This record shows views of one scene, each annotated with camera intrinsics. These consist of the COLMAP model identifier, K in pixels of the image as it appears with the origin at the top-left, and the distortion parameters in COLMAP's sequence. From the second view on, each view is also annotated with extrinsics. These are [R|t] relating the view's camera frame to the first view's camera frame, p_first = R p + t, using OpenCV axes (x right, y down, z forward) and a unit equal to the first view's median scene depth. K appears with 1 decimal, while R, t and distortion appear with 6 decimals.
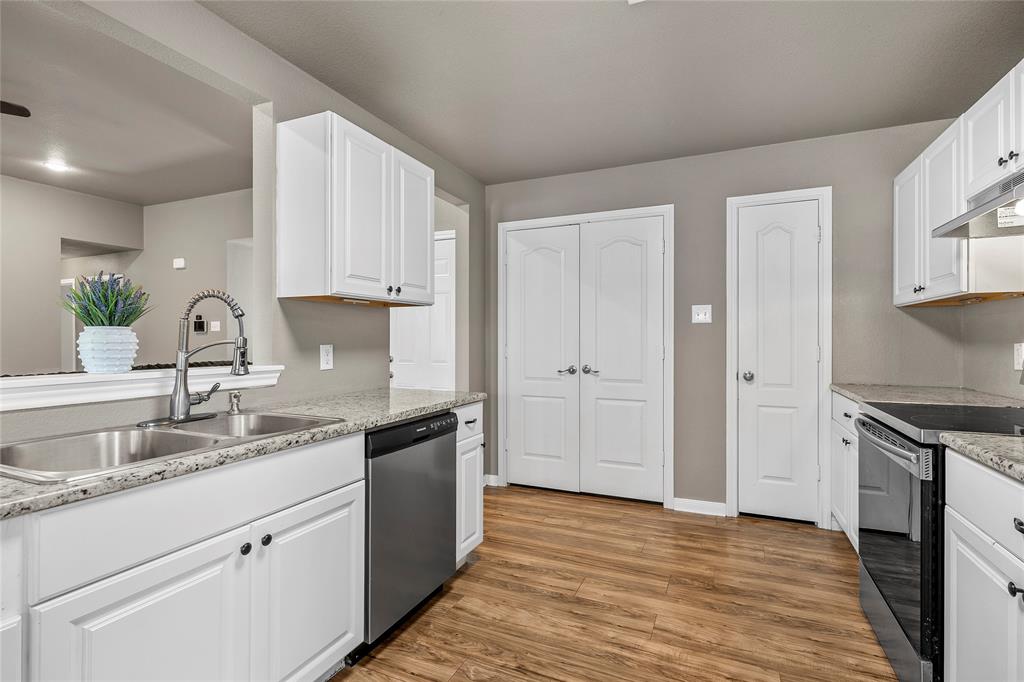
lens RADIAL K [[482.4, 0, 512.6], [0, 482.4, 334.1], [0, 0, 1]] dist [0.000629, 0.000373]
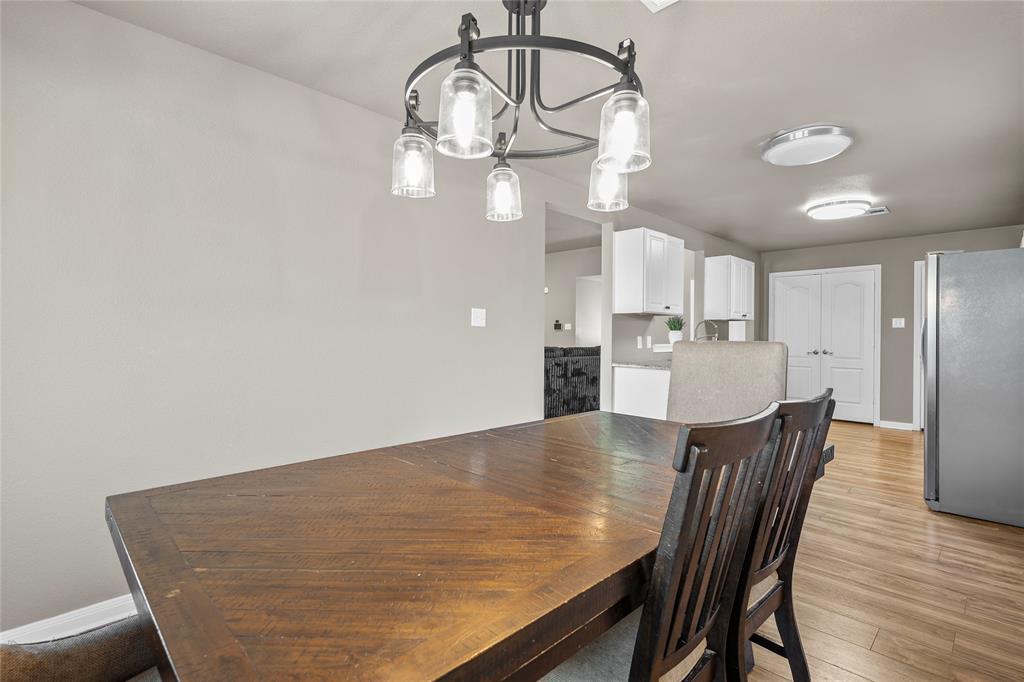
lens RADIAL K [[482.4, 0, 512.6], [0, 482.4, 334.1], [0, 0, 1]] dist [0.000629, 0.000373]
pose [[0.932580, 0.006523, -0.360905, -0.308853], [-0.004495, 0.999969, 0.006459, -0.002867], [0.360936, -0.004401, 0.932580, -1.209863]]
